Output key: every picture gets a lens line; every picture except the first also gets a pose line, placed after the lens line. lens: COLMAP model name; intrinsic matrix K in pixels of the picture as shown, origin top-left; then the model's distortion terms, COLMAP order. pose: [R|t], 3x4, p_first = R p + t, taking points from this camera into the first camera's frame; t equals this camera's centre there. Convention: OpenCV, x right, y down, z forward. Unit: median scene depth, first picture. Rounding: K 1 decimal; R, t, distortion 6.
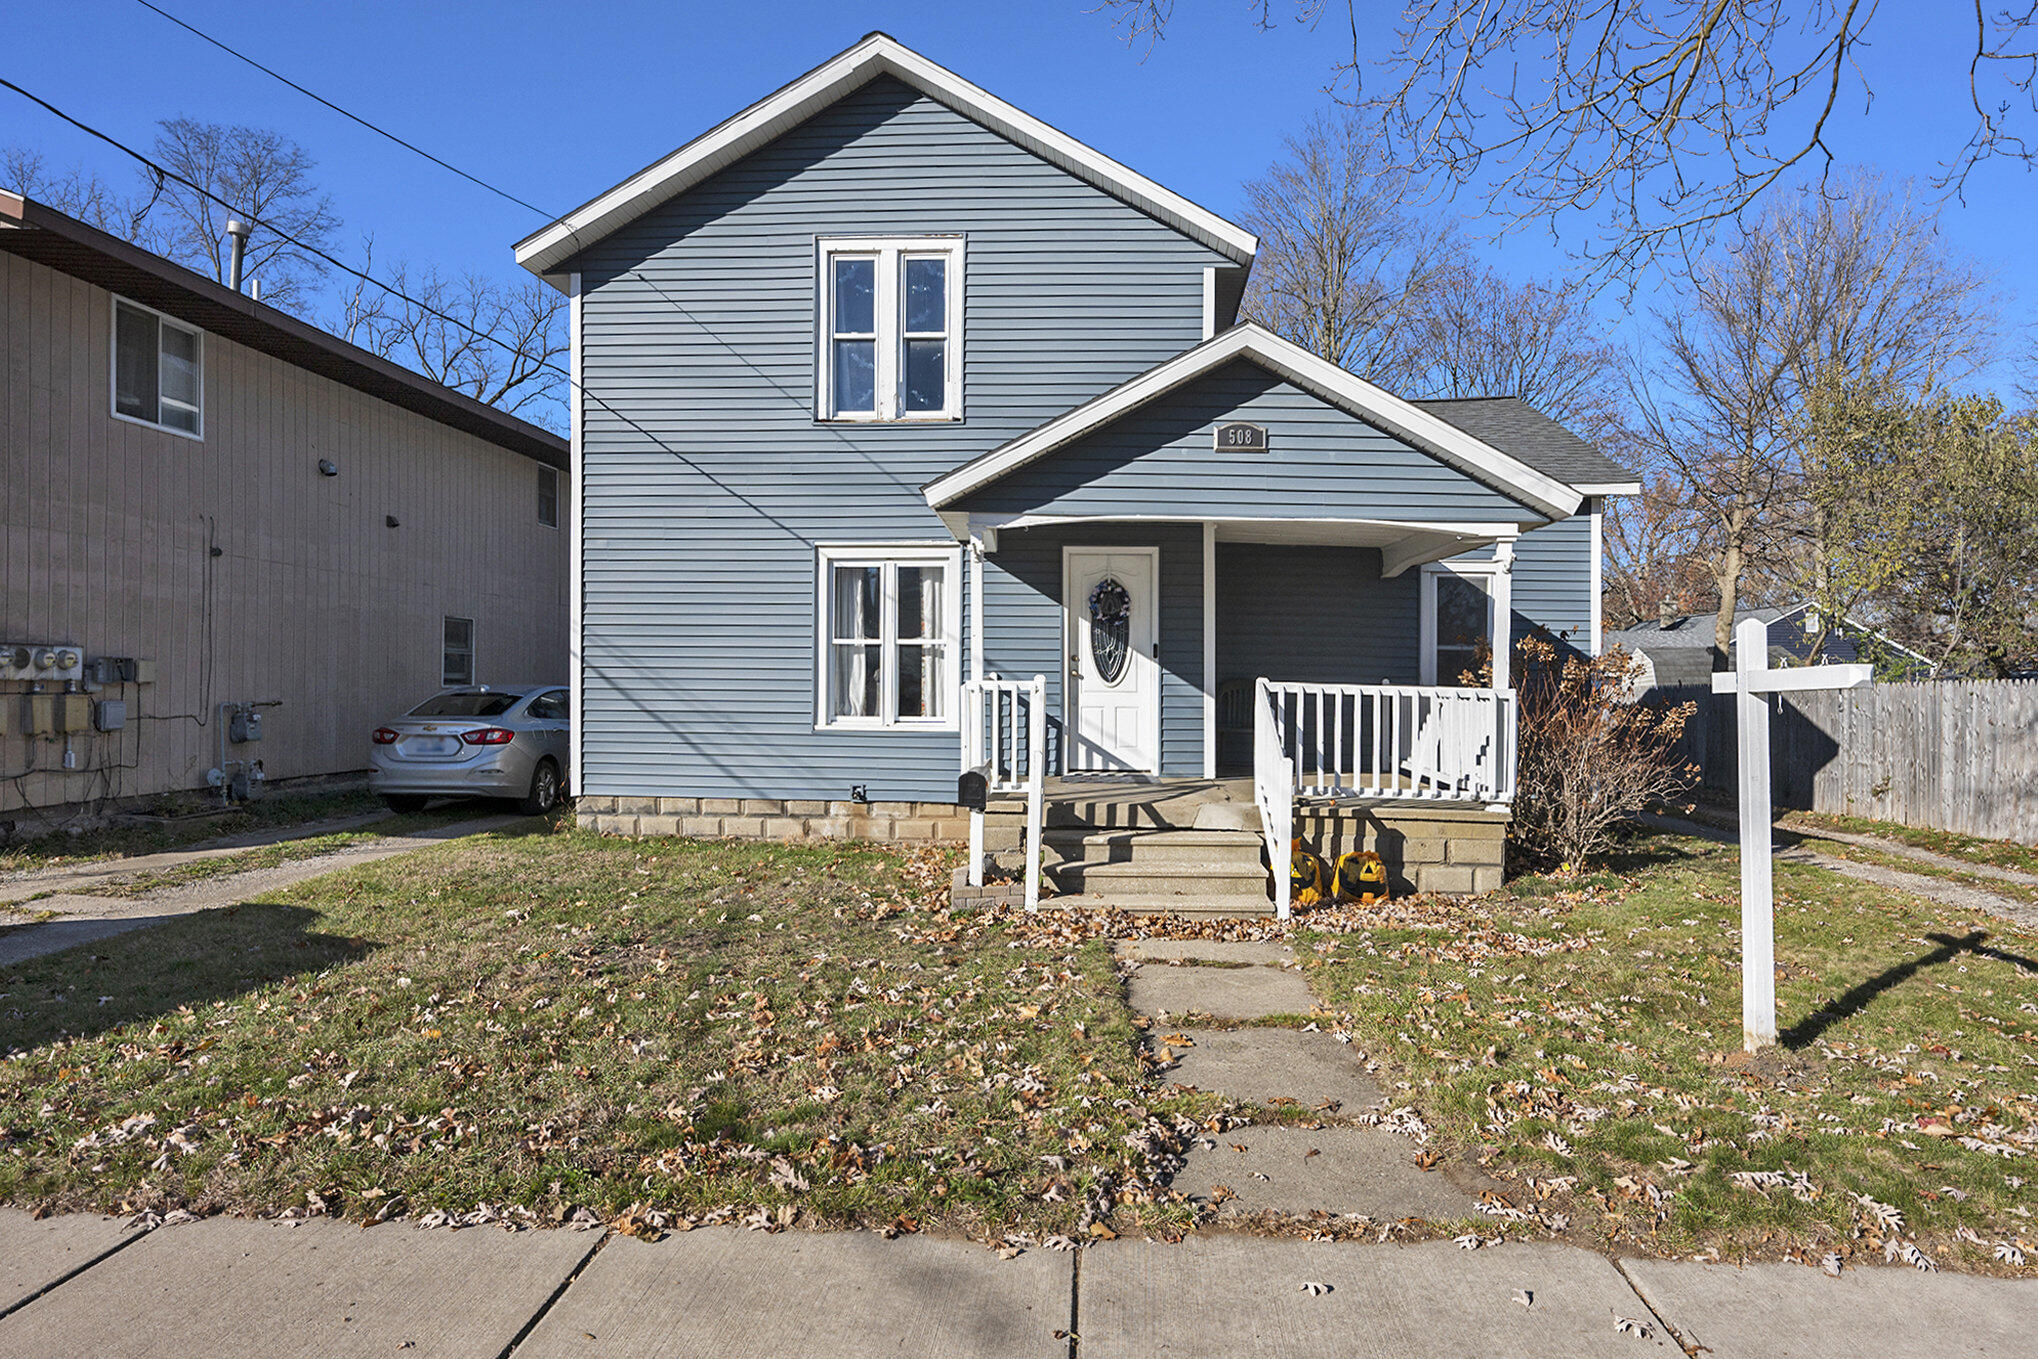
lens RADIAL K [[1180.3, 0, 1024.9], [0, 1180.3, 684.0], [0, 0, 1]] dist [-0.004972, 0.000751]
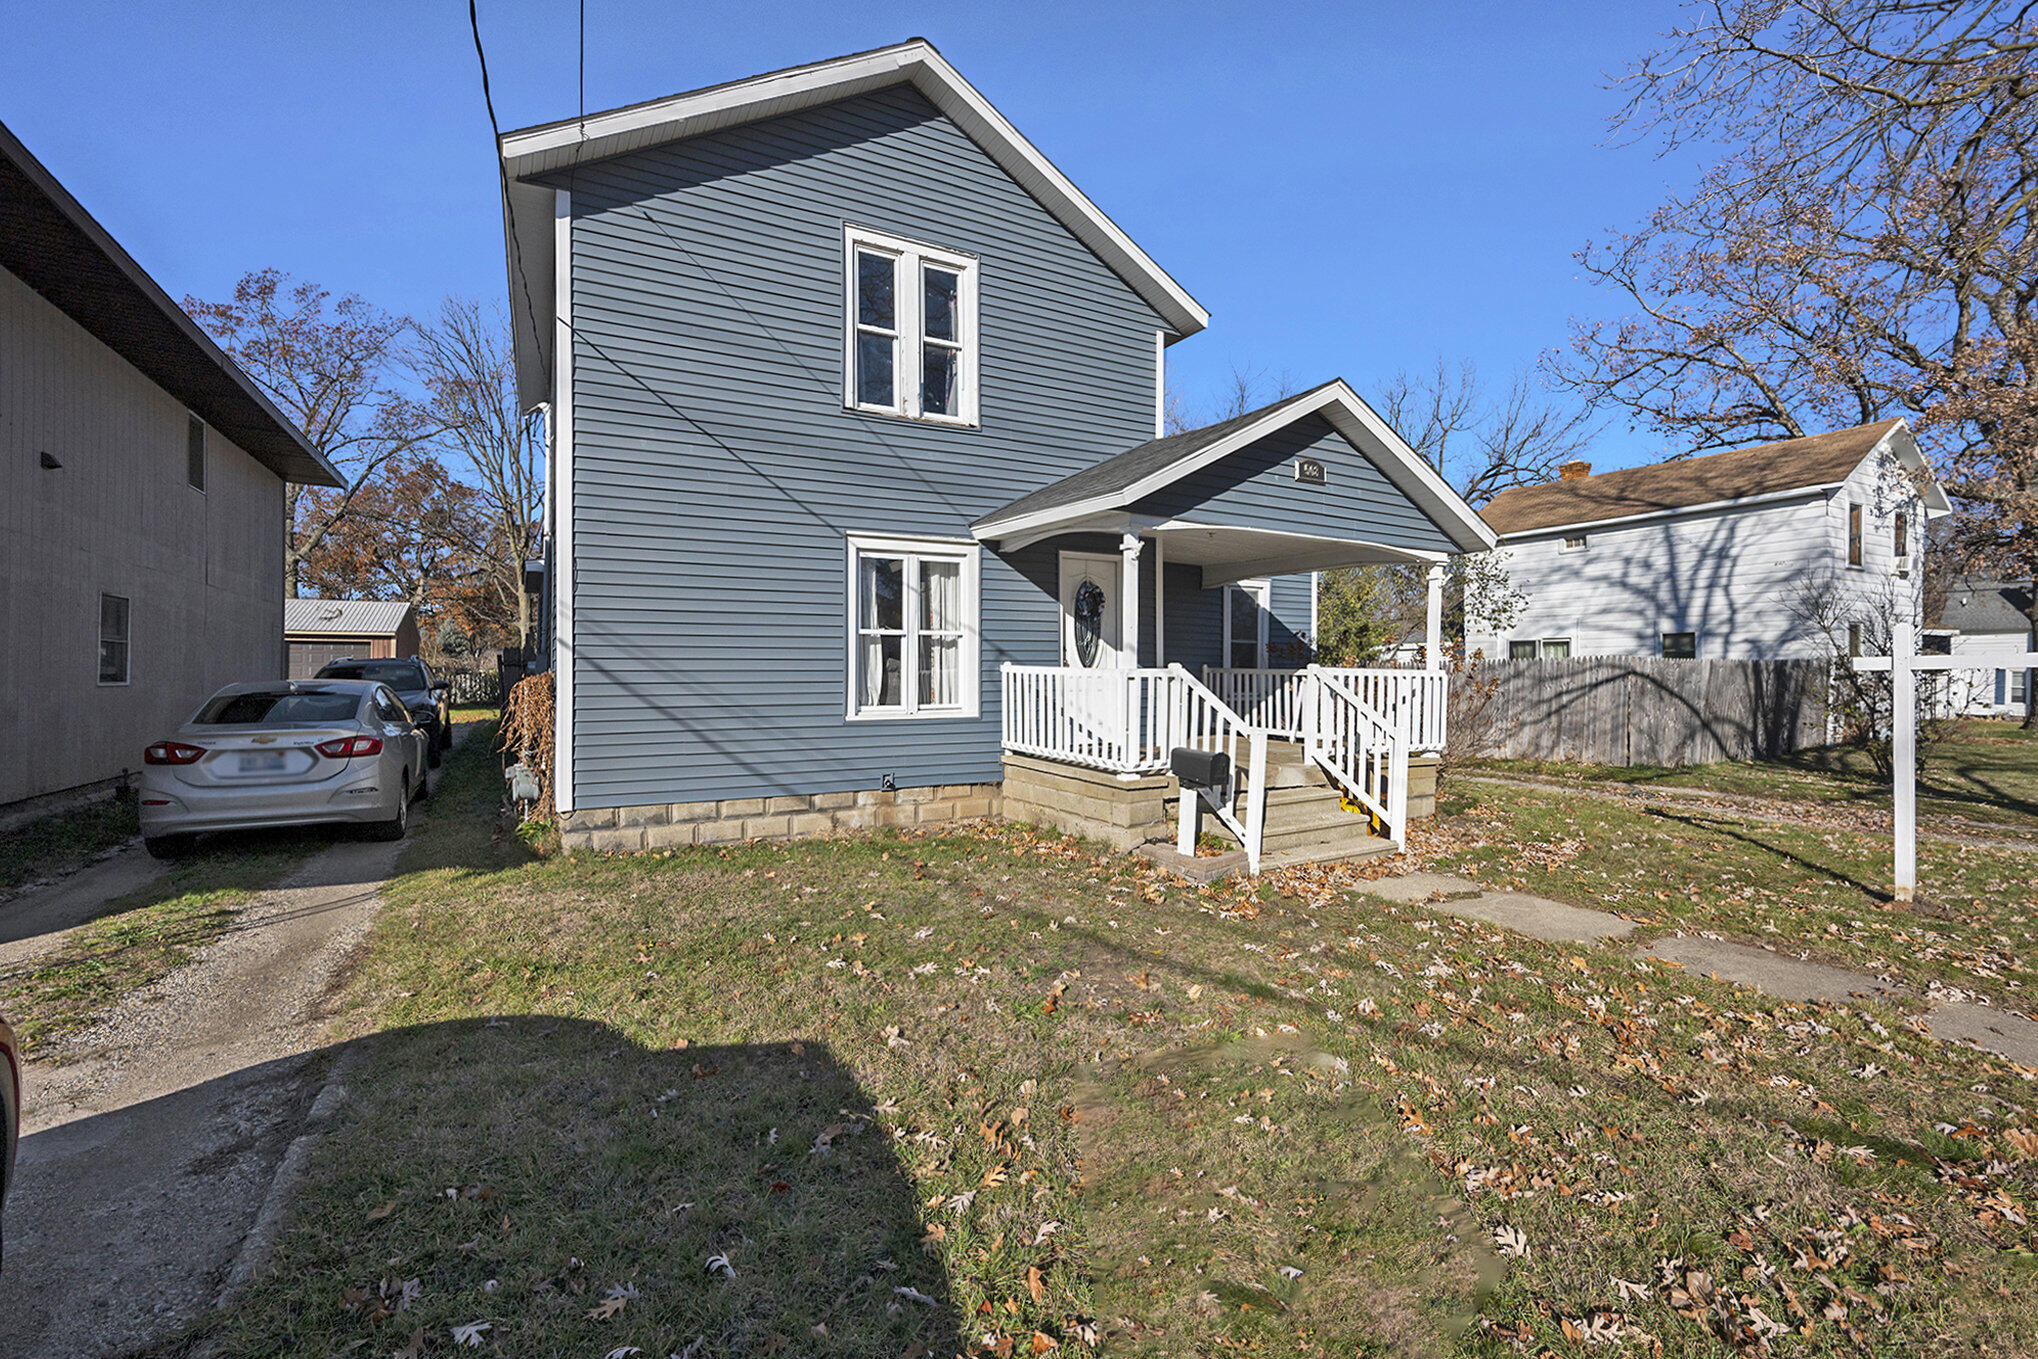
lens RADIAL K [[882.8, 0, 1011.0], [0, 882.8, 662.4], [0, 0, 1]] dist [-0.003014, -0.000020]
pose [[0.841175, -0.006476, 0.540724, -0.459504], [0.010443, 0.999936, -0.004269, -0.005261], [-0.540662, 0.009237, 0.841189, 0.303558]]
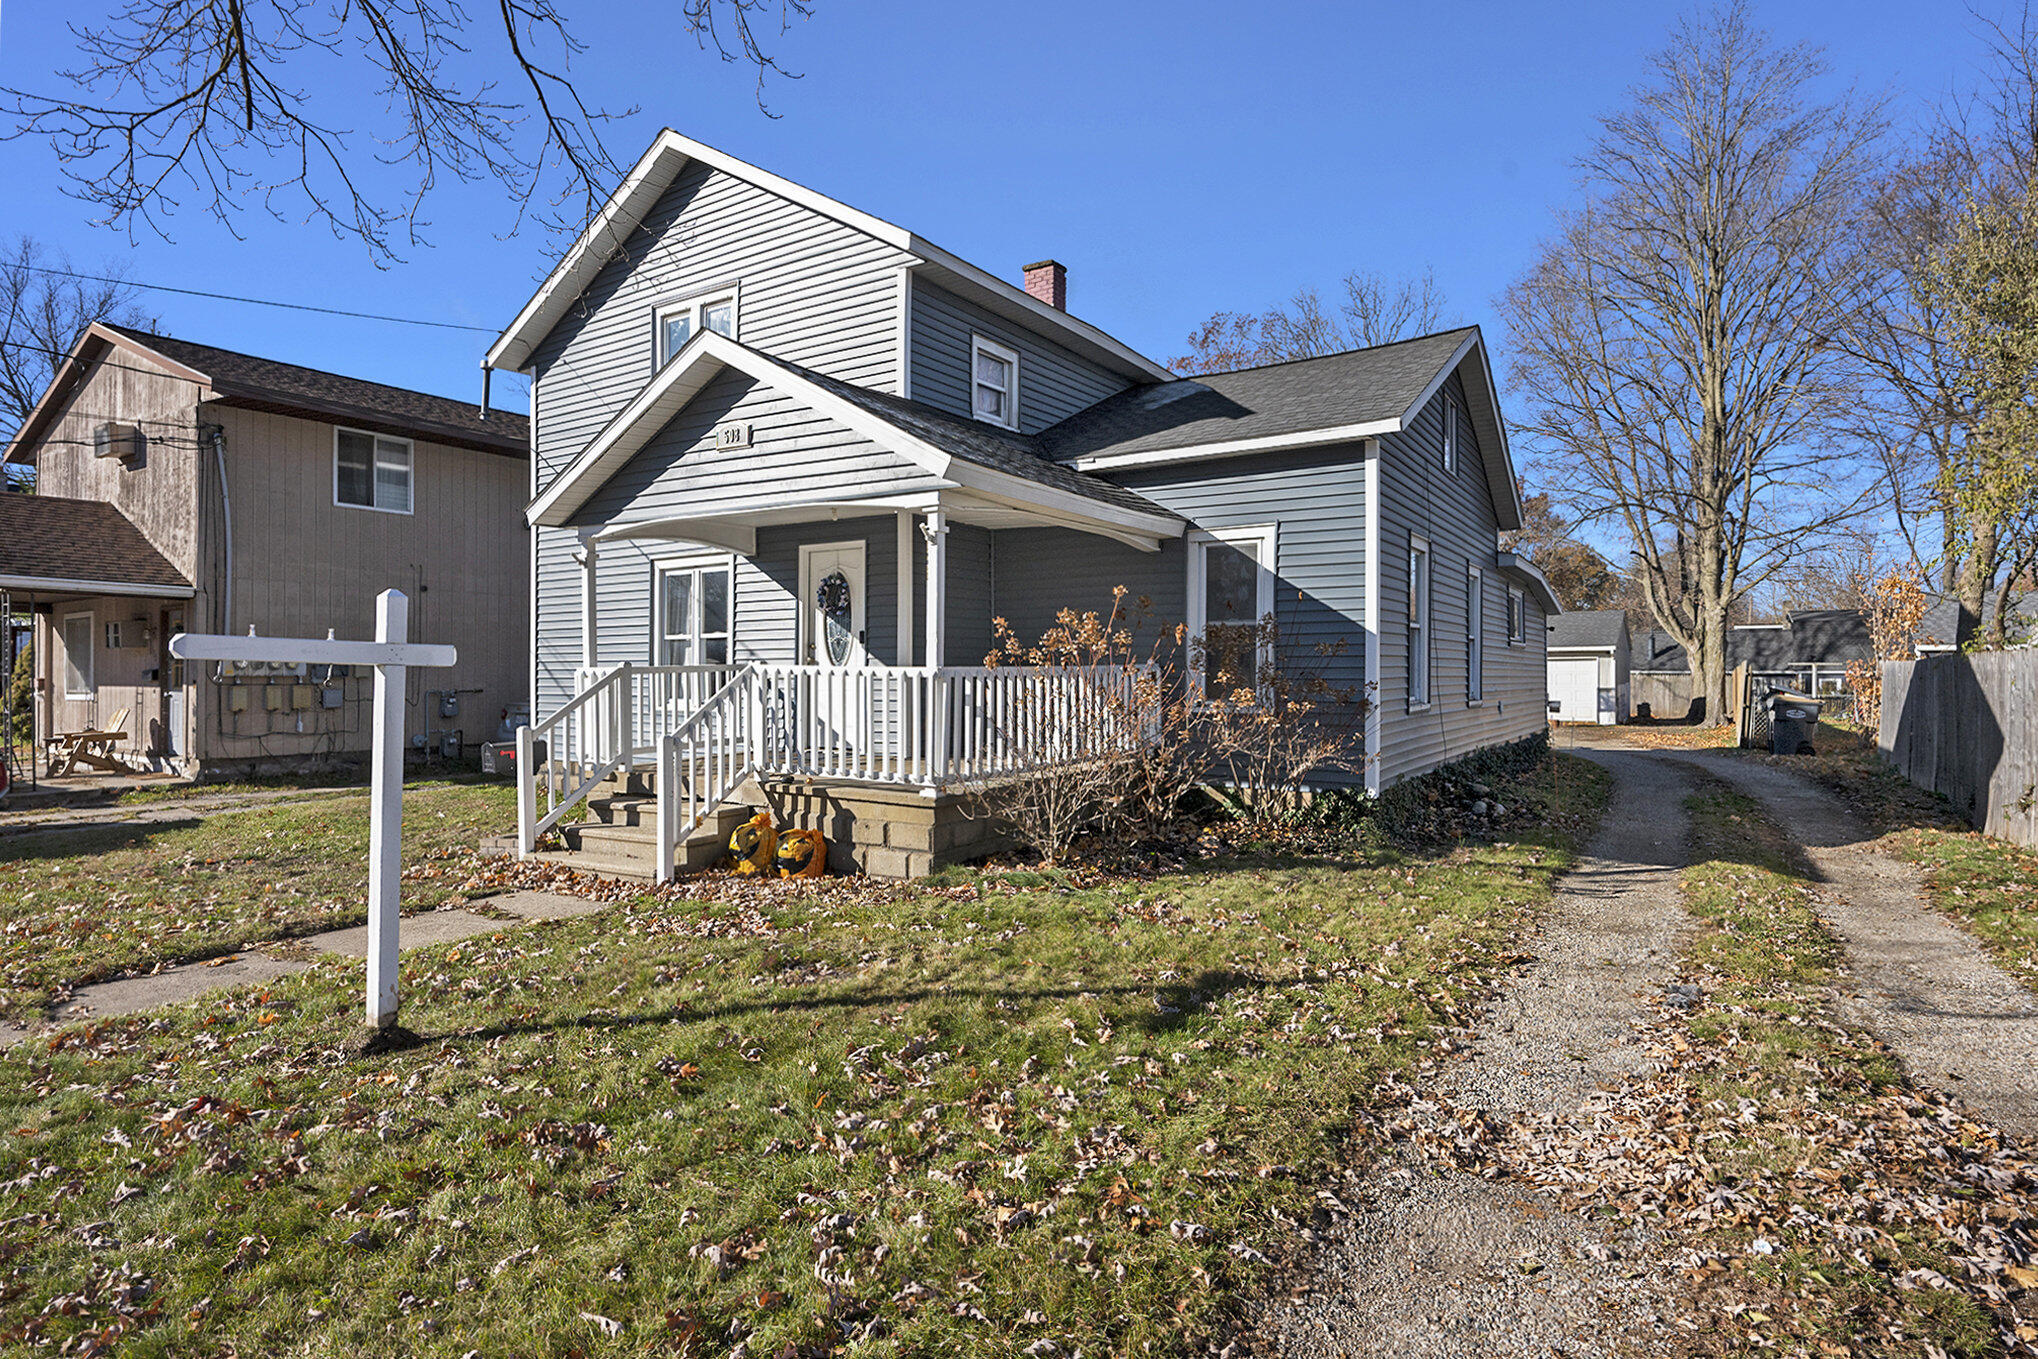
lens RADIAL K [[1060.3, 0, 1010.8], [0, 1060.3, 683.1], [0, 0, 1]] dist [-0.000171, -0.000036]
pose [[0.871467, -0.008088, -0.490387, 0.682778], [0.011910, 0.999918, 0.004674, 0.010430], [0.490309, -0.009914, 0.871492, 0.222001]]
